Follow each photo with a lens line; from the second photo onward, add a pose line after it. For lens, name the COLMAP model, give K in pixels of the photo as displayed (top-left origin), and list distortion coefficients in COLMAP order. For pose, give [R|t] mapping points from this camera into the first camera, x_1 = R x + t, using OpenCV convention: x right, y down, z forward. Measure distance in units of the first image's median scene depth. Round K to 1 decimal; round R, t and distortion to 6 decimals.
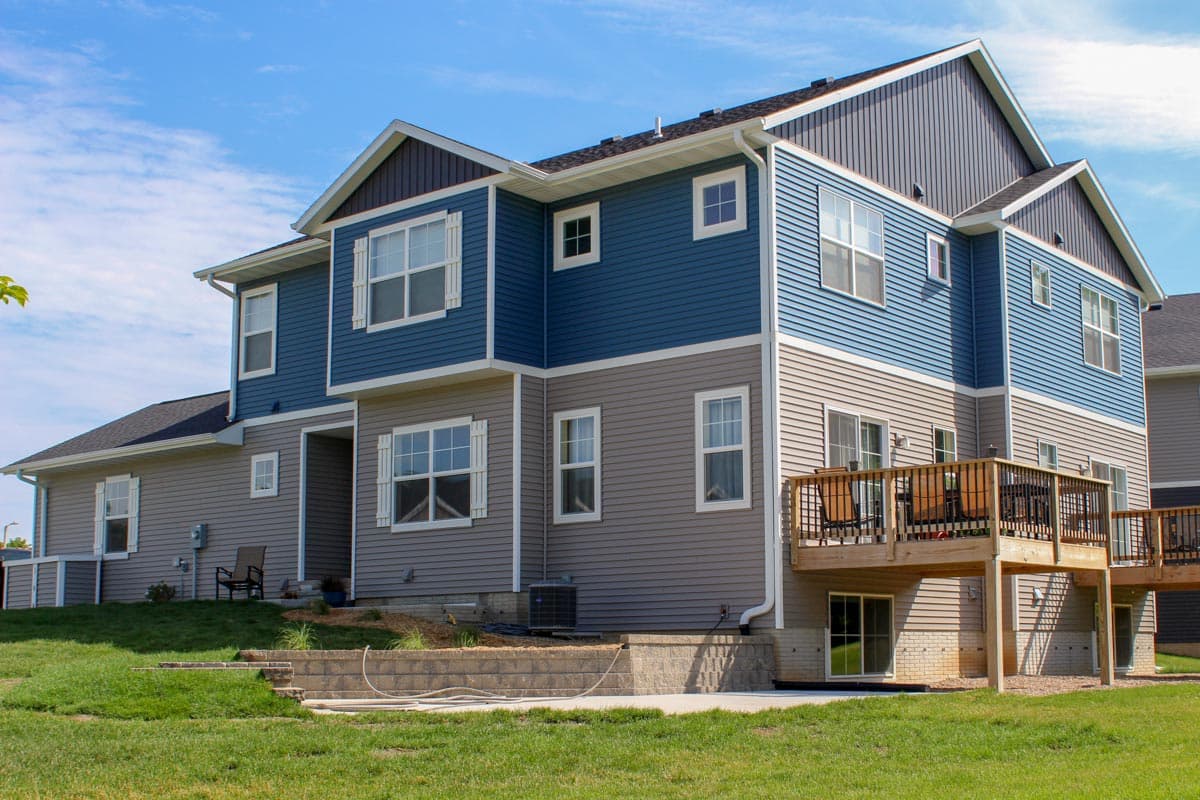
lens RADIAL K [[1514.8, 0, 599.5], [0, 1514.8, 409.1], [0, 0, 1]] dist [-0.095591, 0.000000]
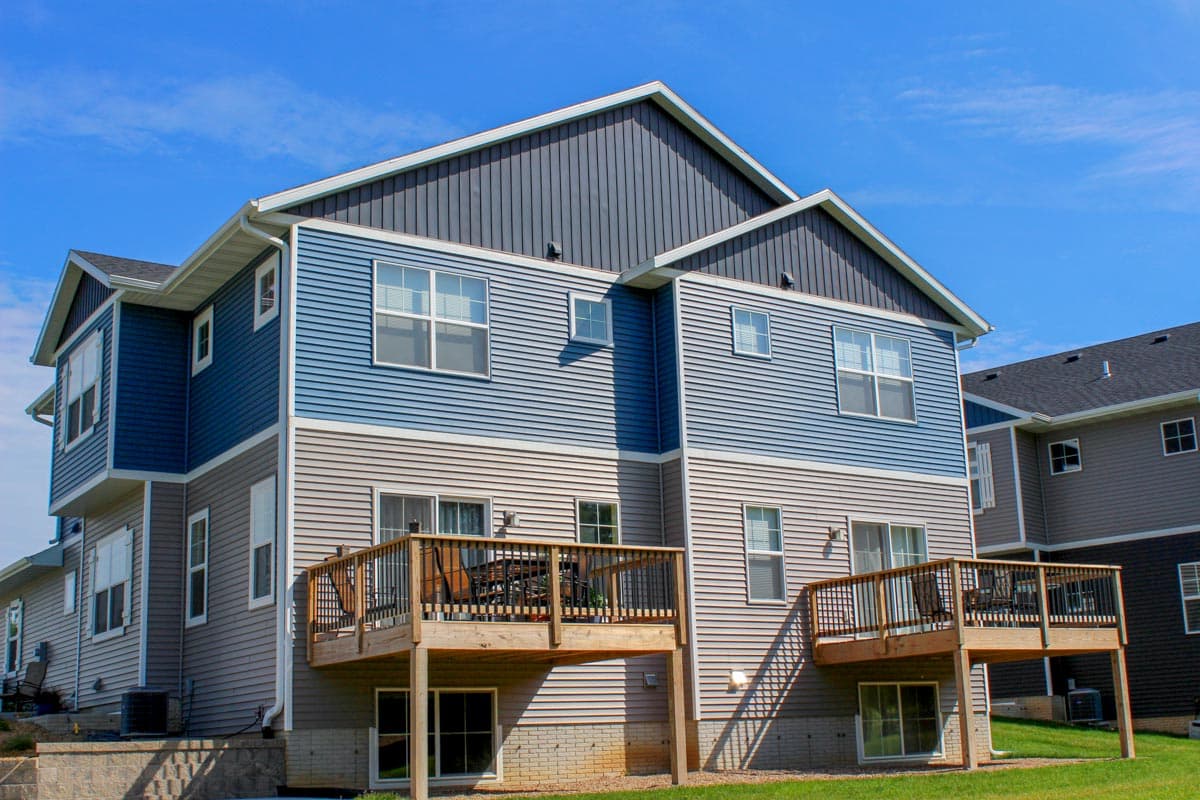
lens RADIAL K [[1416.6, 0, 599.3], [0, 1416.6, 394.5], [0, 0, 1]] dist [-0.067891, 0.000000]
pose [[0.957559, -0.104625, -0.268579, 0.492981], [0.081394, 0.992024, -0.096249, 0.033481], [0.276507, 0.070304, 0.958437, 0.176847]]
